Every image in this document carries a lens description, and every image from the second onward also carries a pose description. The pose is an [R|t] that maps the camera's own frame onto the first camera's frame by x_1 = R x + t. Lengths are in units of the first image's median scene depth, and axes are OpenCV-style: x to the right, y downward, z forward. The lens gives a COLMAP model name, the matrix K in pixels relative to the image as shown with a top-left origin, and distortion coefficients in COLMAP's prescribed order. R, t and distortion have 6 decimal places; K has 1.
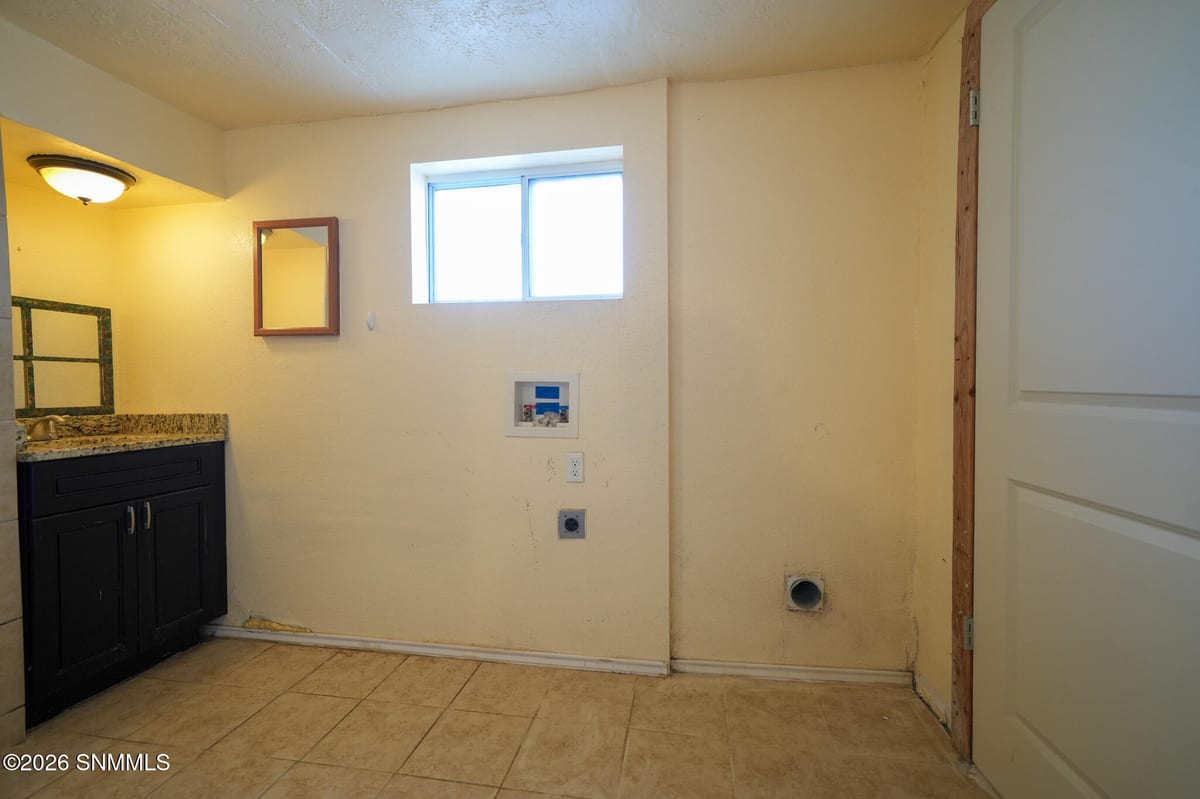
lens RADIAL K [[531.6, 0, 594.5], [0, 531.6, 399.8], [0, 0, 1]] dist [0.000278, 0.006905]
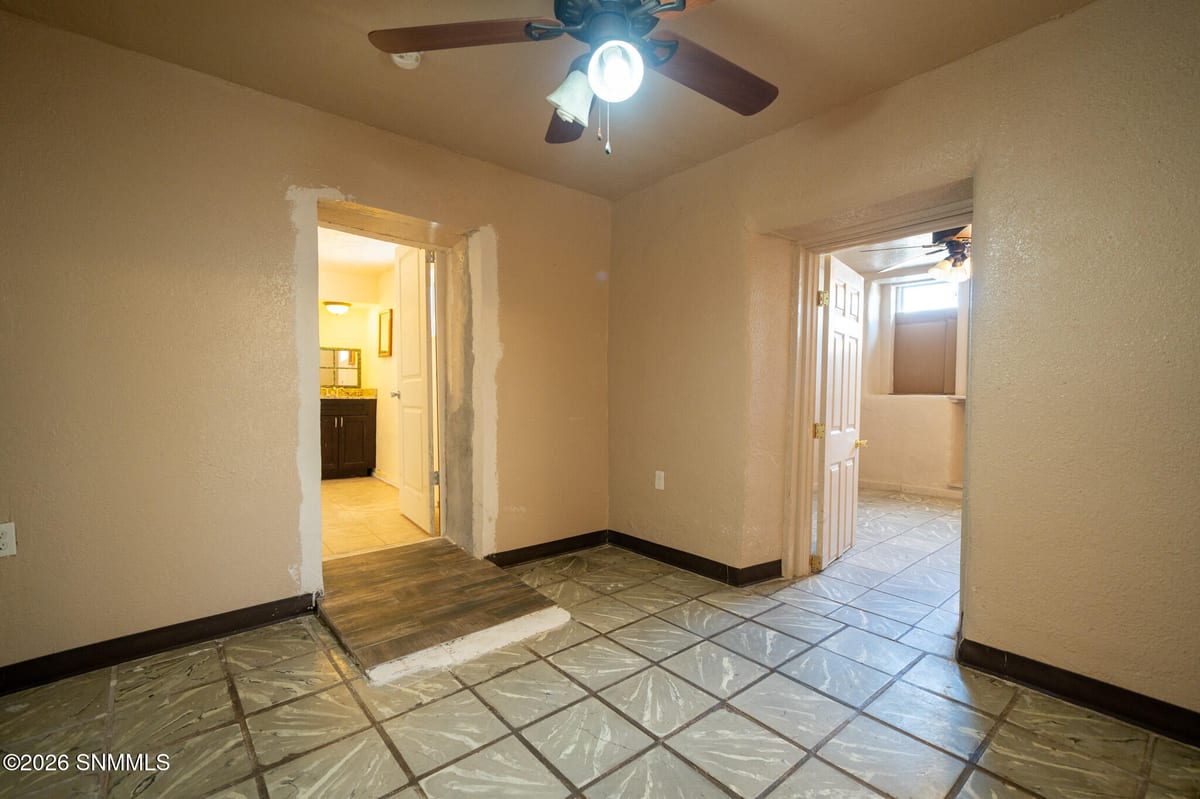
lens RADIAL K [[531.6, 0, 594.5], [0, 531.6, 399.8], [0, 0, 1]] dist [0.000278, 0.006905]
pose [[0.771649, 0.029460, -0.635367, 1.769420], [-0.028044, 0.999531, 0.012286, 0.018582], [0.635431, 0.008338, 0.772113, -0.308742]]
